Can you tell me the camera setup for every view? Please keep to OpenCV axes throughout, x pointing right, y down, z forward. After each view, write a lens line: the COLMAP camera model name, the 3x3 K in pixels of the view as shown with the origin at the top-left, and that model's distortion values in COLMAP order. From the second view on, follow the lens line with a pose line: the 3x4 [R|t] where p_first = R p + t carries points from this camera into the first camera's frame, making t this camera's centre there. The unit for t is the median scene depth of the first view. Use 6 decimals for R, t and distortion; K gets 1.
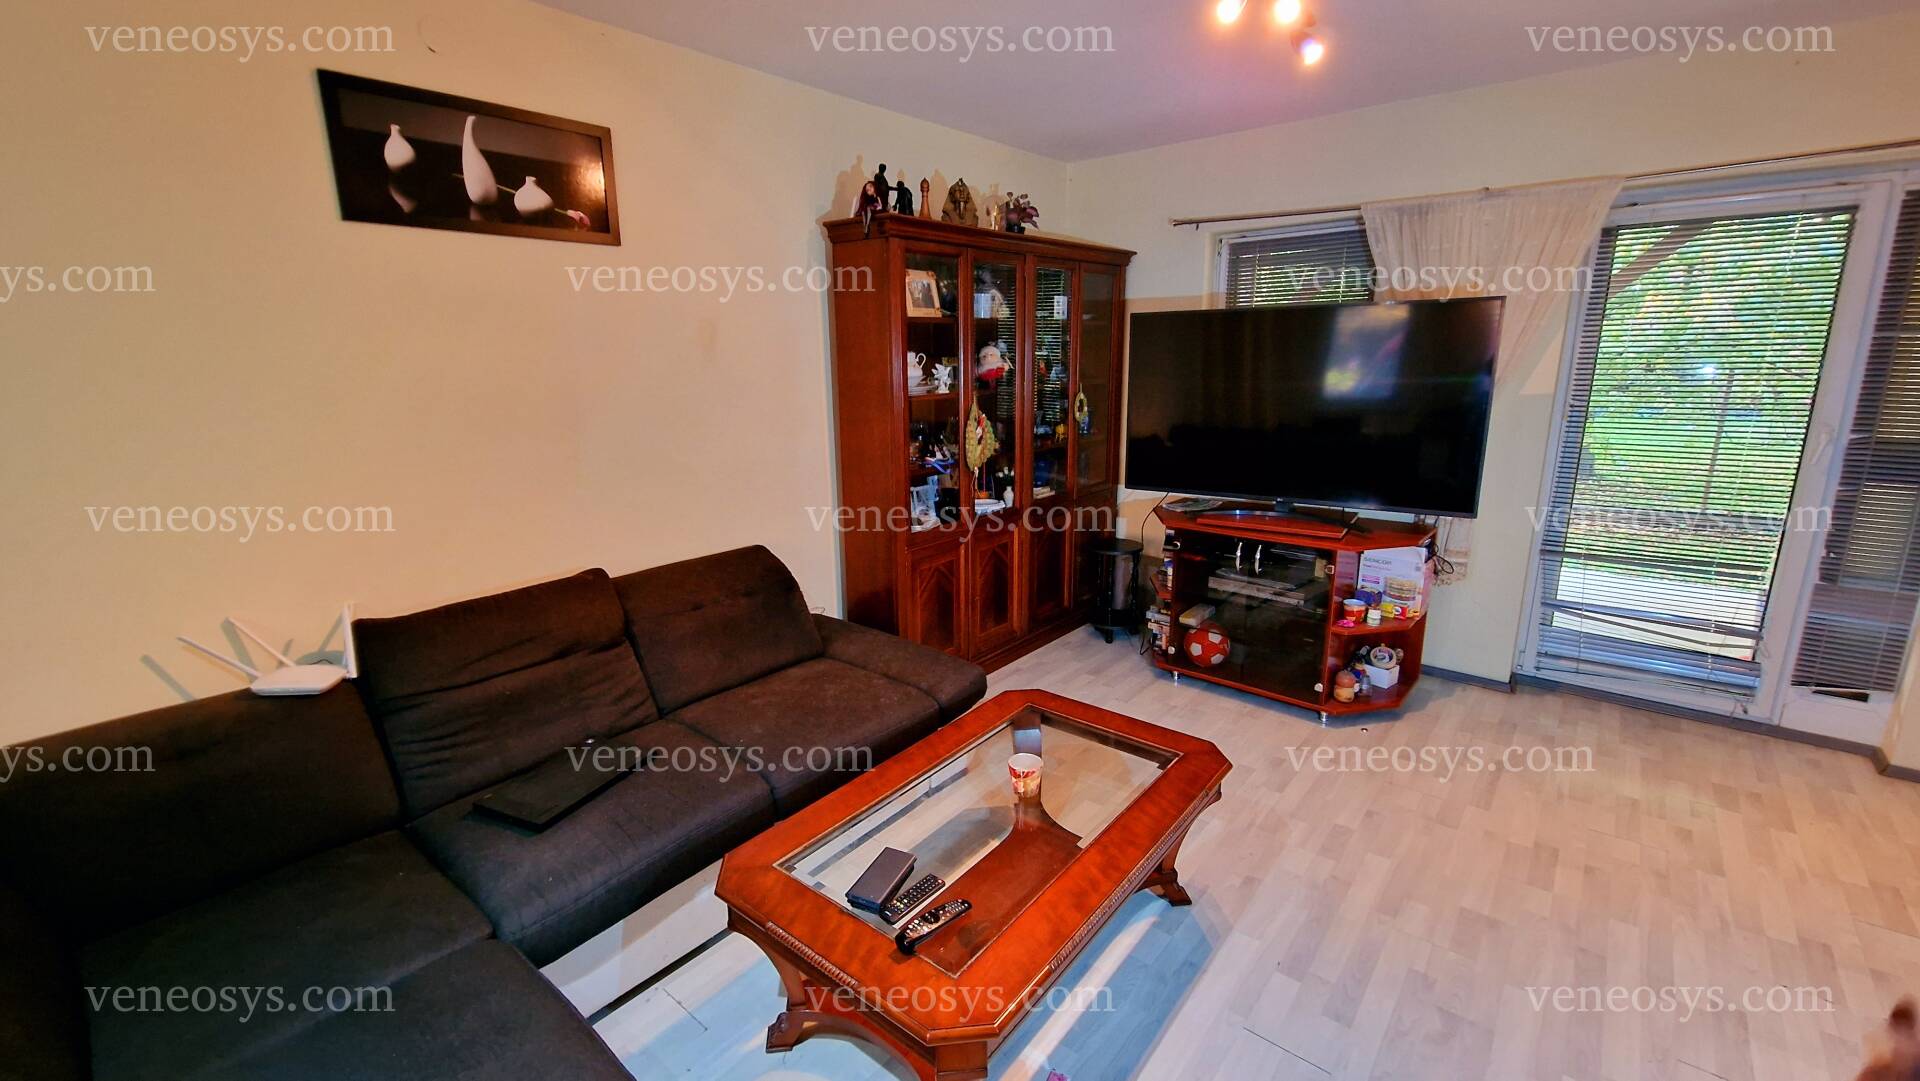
lens RADIAL K [[787.2, 0, 958.9], [0, 787.2, 532.7], [0, 0, 1]] dist [-0.001756, -0.002006]
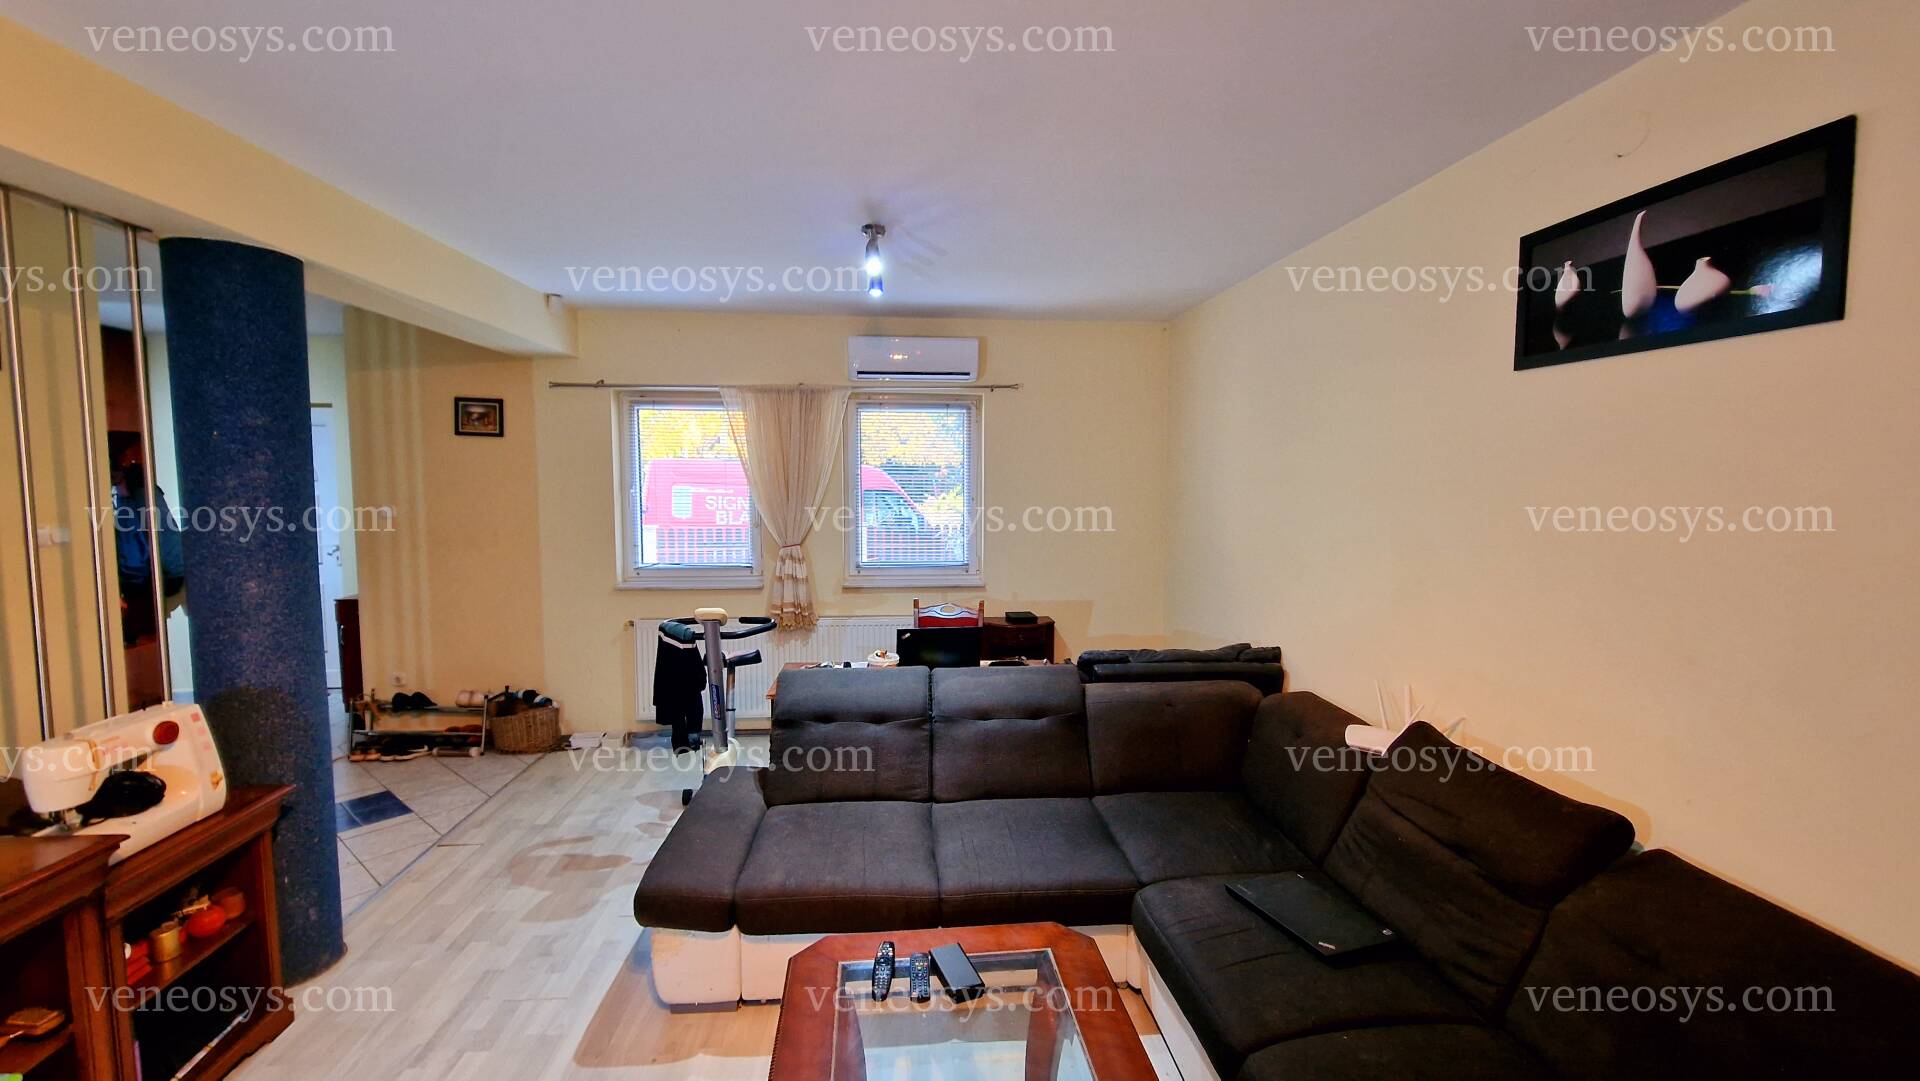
lens RADIAL K [[787.2, 0, 957.6], [0, 787.2, 537.4], [0, 0, 1]] dist [-0.001756, -0.002006]
pose [[-0.716306, 0.072349, -0.694025, 0.454184], [-0.150508, 0.955179, 0.254912, -0.309630], [0.681361, 0.287051, -0.673312, 1.148913]]
